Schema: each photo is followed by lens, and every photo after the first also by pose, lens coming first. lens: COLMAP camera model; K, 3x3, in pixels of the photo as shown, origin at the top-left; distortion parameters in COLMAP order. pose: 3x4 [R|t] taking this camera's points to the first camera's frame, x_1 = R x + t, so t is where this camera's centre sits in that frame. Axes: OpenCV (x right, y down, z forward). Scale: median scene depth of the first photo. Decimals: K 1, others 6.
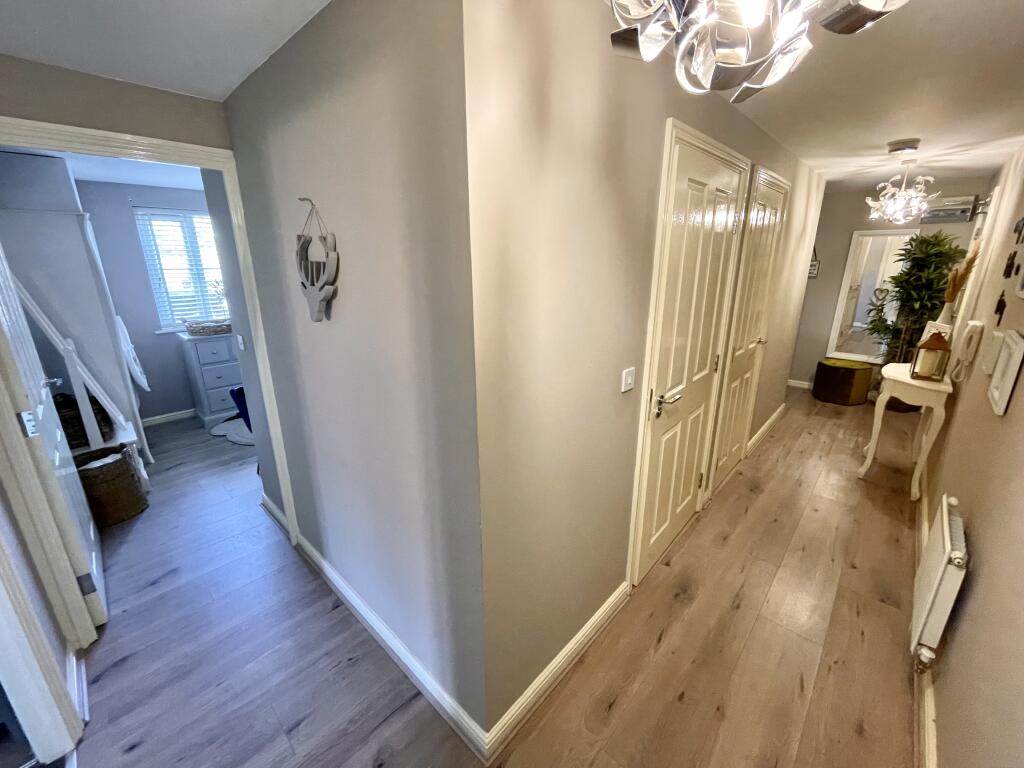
lens RADIAL K [[415.6, 0, 517.7], [0, 415.6, 381.8], [0, 0, 1]] dist [-0.008216, 0.001249]
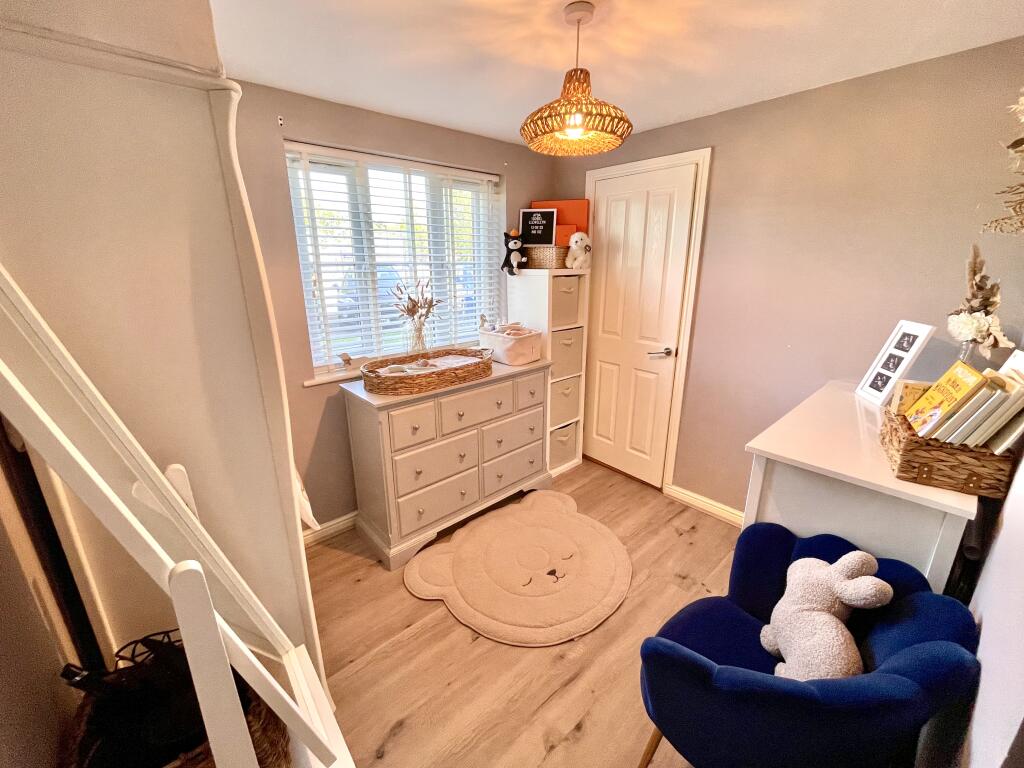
lens RADIAL K [[415.6, 0, 506.9], [0, 415.6, 379.8], [0, 0, 1]] dist [-0.008216, 0.001249]
pose [[0.994655, 0.021314, -0.101028, -0.561184], [-0.021028, 0.999771, 0.003886, -0.131169], [0.101088, -0.001740, 0.994876, 0.494167]]
